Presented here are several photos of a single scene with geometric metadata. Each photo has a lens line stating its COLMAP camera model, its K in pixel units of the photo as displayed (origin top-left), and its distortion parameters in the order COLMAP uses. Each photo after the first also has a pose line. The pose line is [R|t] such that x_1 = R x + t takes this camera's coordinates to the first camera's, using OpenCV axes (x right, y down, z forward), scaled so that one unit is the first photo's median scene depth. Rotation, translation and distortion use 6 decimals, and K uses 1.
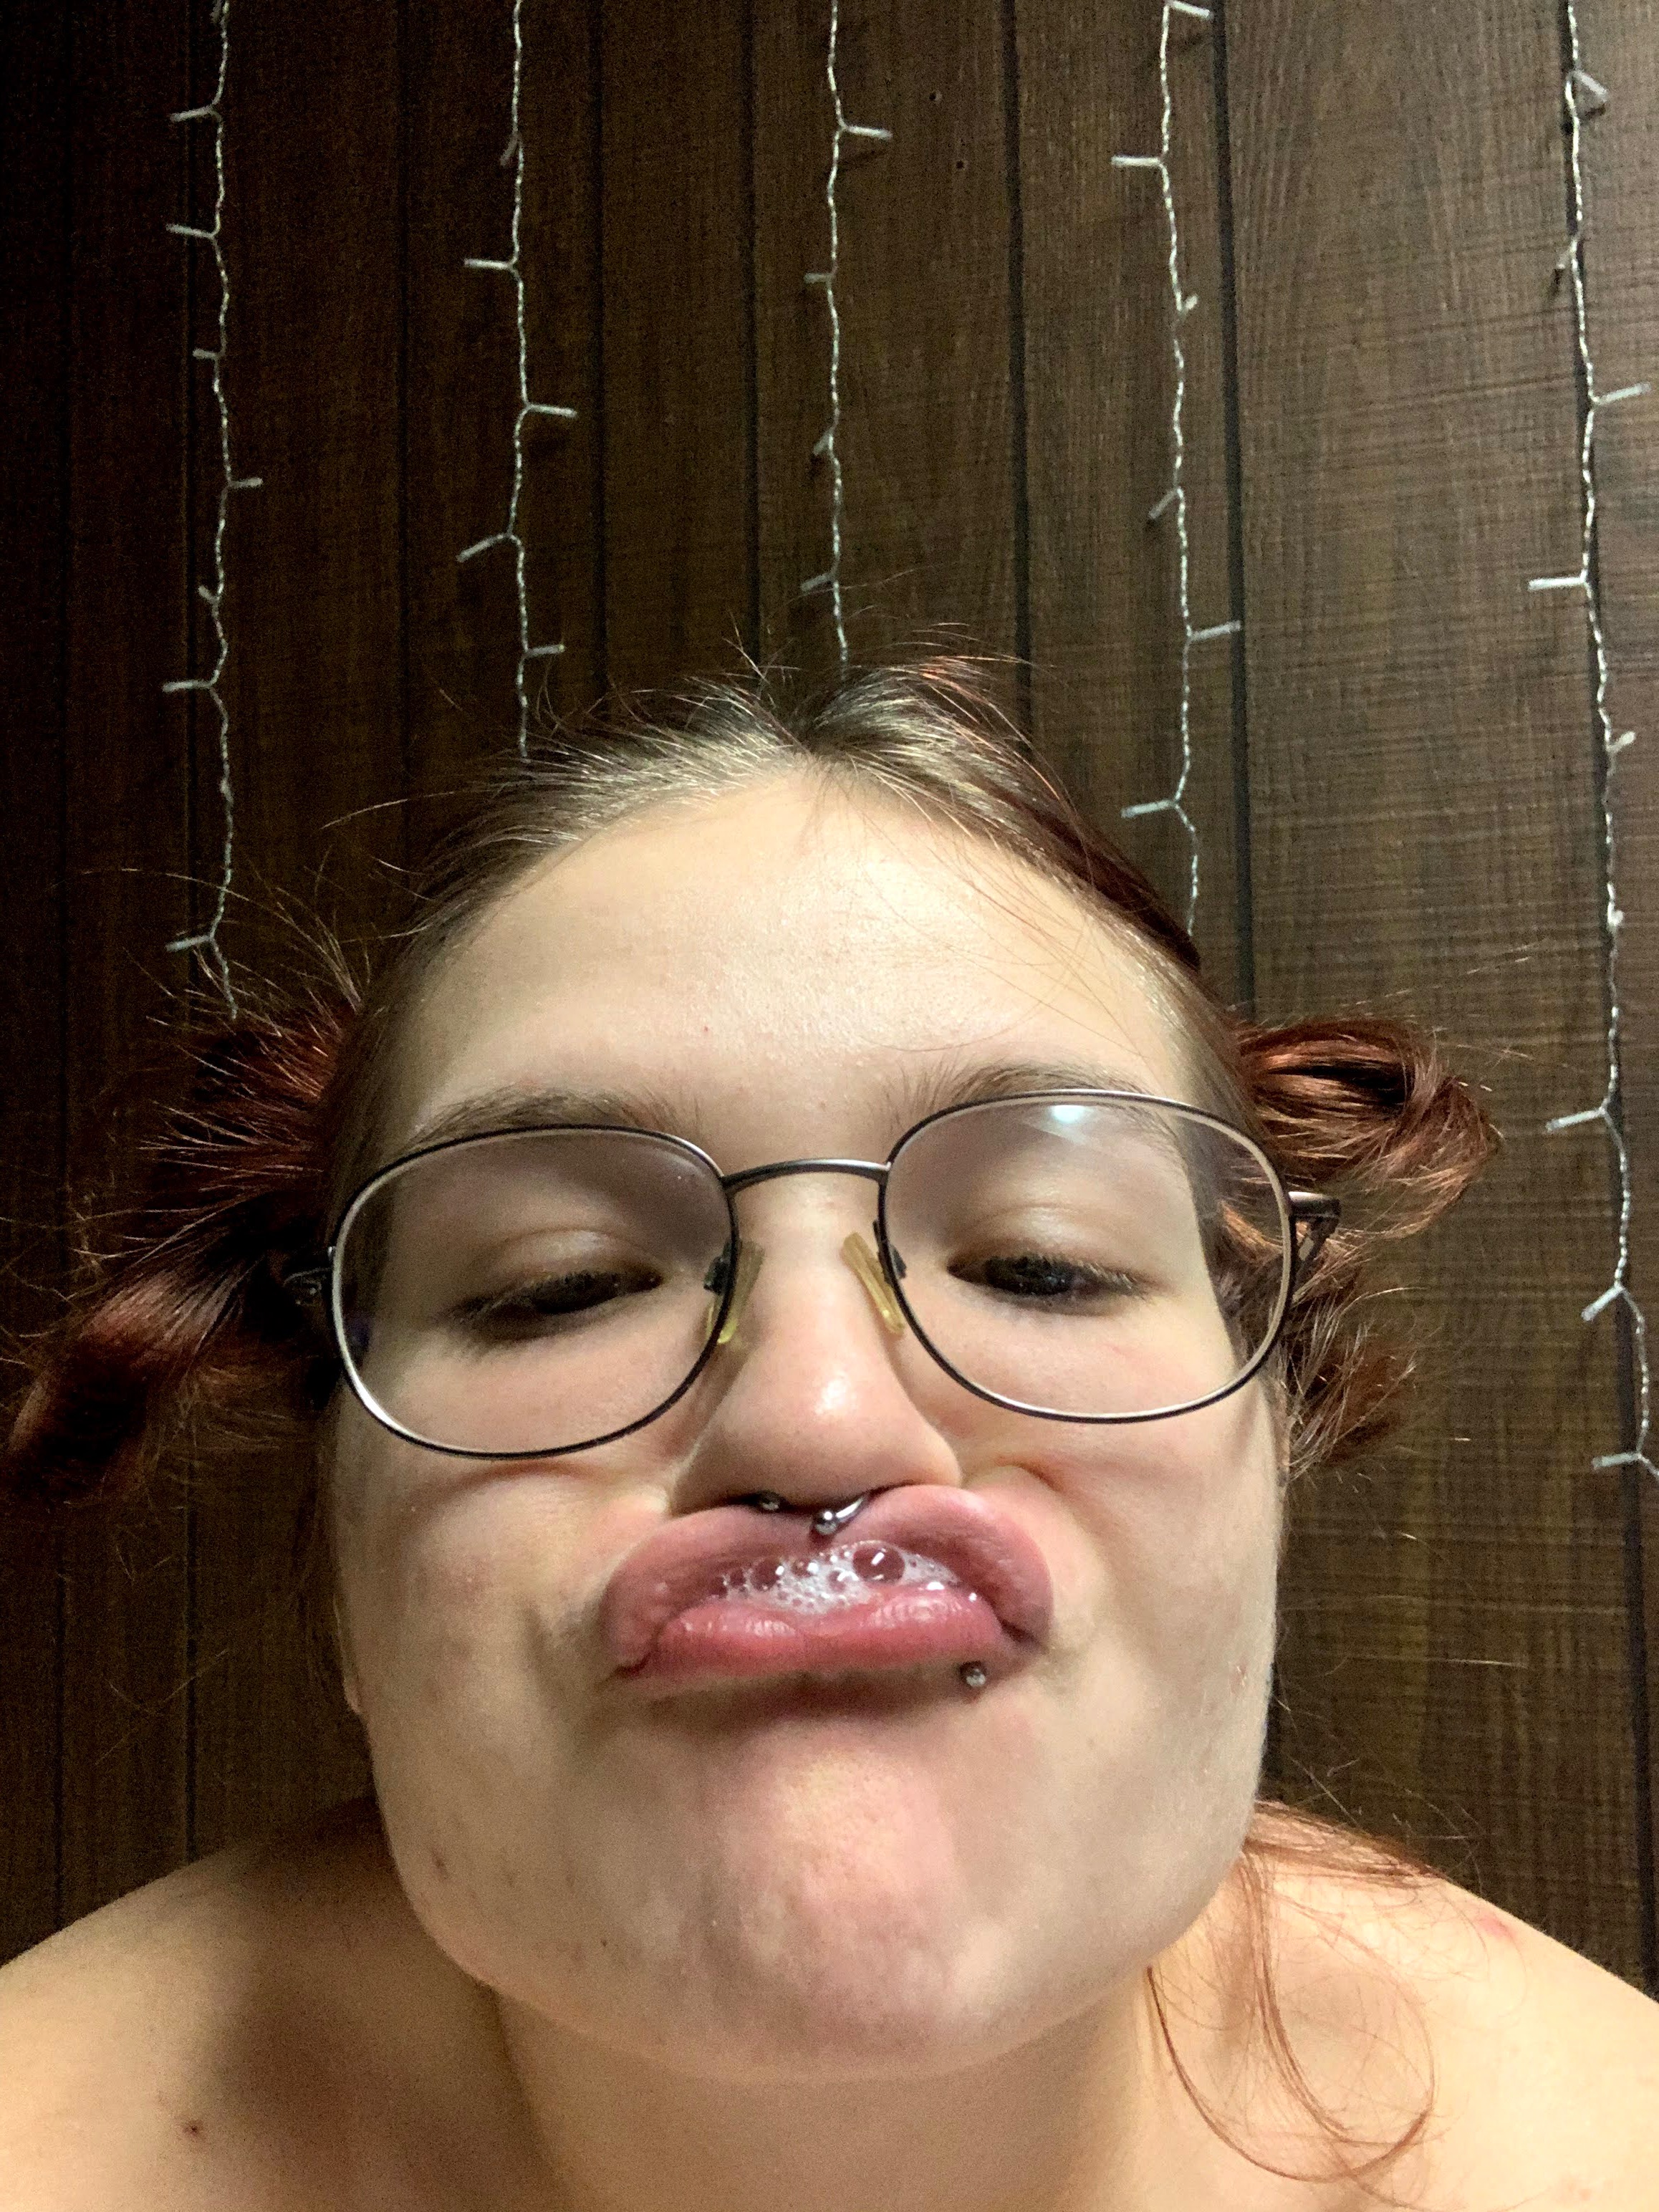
lens RADIAL K [[2106.3, 0, 841.4], [0, 2106.3, 1101.0], [0, 0, 1]] dist [-0.014100, 0.000000]
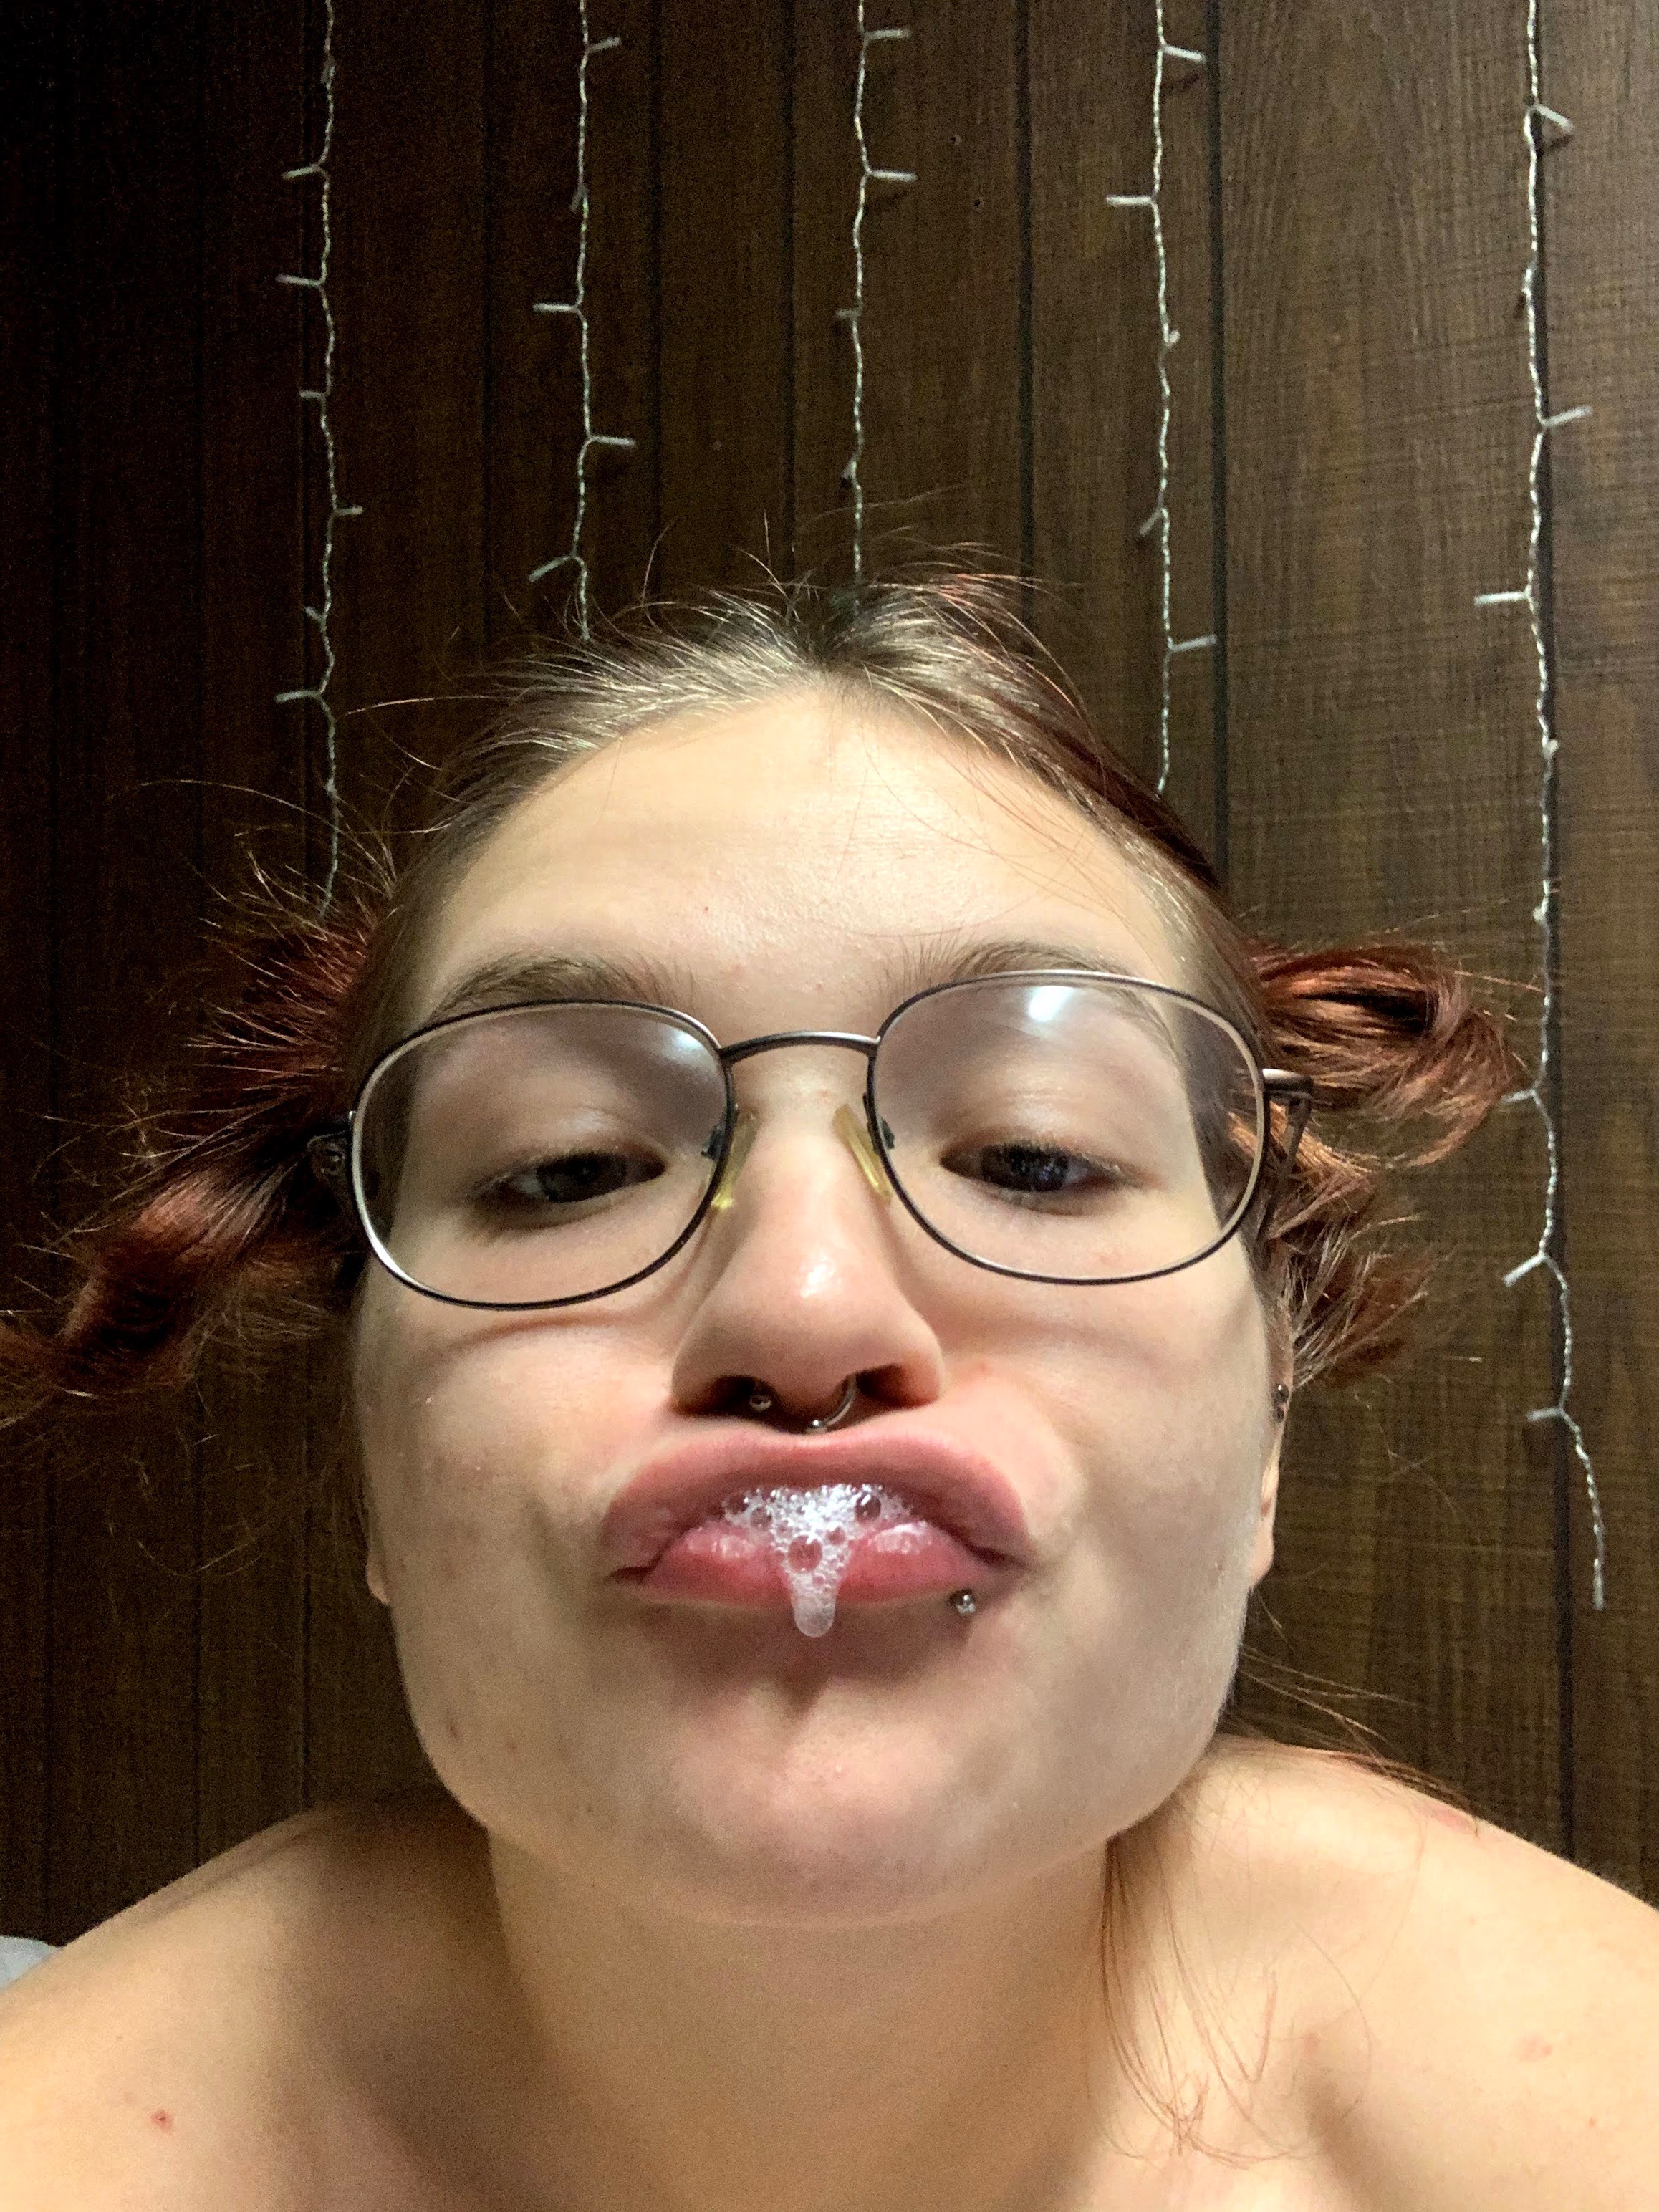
lens RADIAL K [[2106.3, 0, 812.0], [0, 2106.3, 1100.0], [0, 0, 1]] dist [-0.014100, 0.000000]
pose [[0.993544, 0.005348, -0.113319, 0.104048], [-0.001612, 0.999453, 0.033036, -0.023400], [0.113434, -0.032640, 0.993009, -0.100937]]
